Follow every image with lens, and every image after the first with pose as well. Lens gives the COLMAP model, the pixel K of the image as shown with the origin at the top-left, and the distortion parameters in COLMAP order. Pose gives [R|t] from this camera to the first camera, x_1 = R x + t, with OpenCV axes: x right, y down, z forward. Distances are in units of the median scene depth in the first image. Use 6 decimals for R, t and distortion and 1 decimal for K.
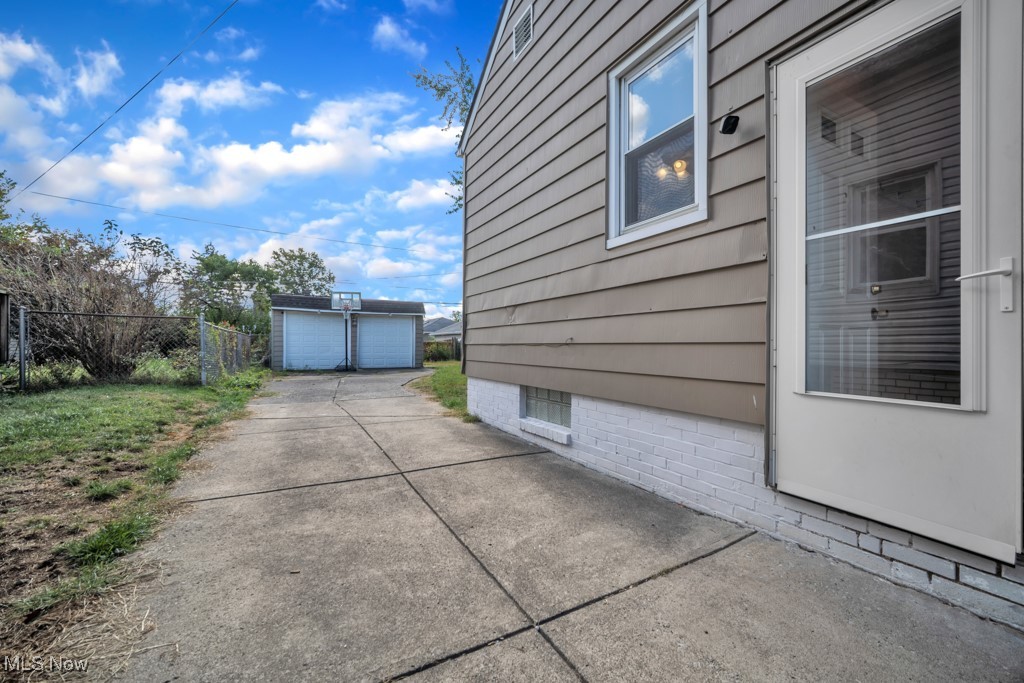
lens RADIAL K [[407.7, 0, 515.8], [0, 407.7, 343.5], [0, 0, 1]] dist [-0.000216, -0.000029]
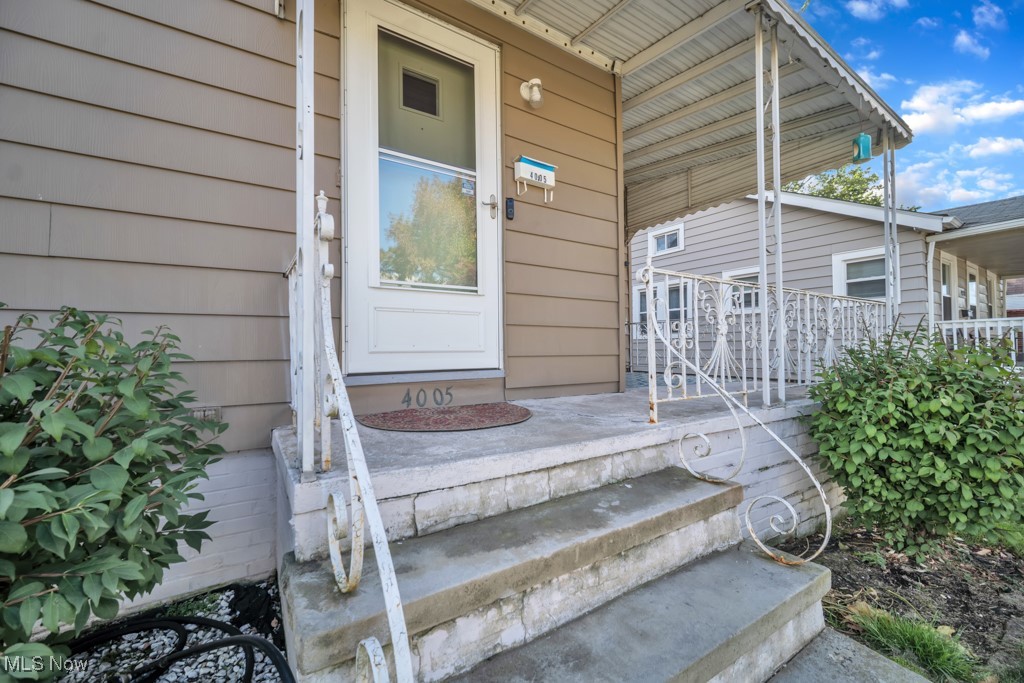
lens RADIAL K [[407.7, 0, 511.9], [0, 407.7, 340.5], [0, 0, 1]] dist [-0.000216, -0.000029]
pose [[0.999991, -0.002204, 0.003598, -2.017237], [0.002204, 0.999998, 0.000016, 0.356921], [-0.003598, -0.000008, 0.999994, -0.523001]]
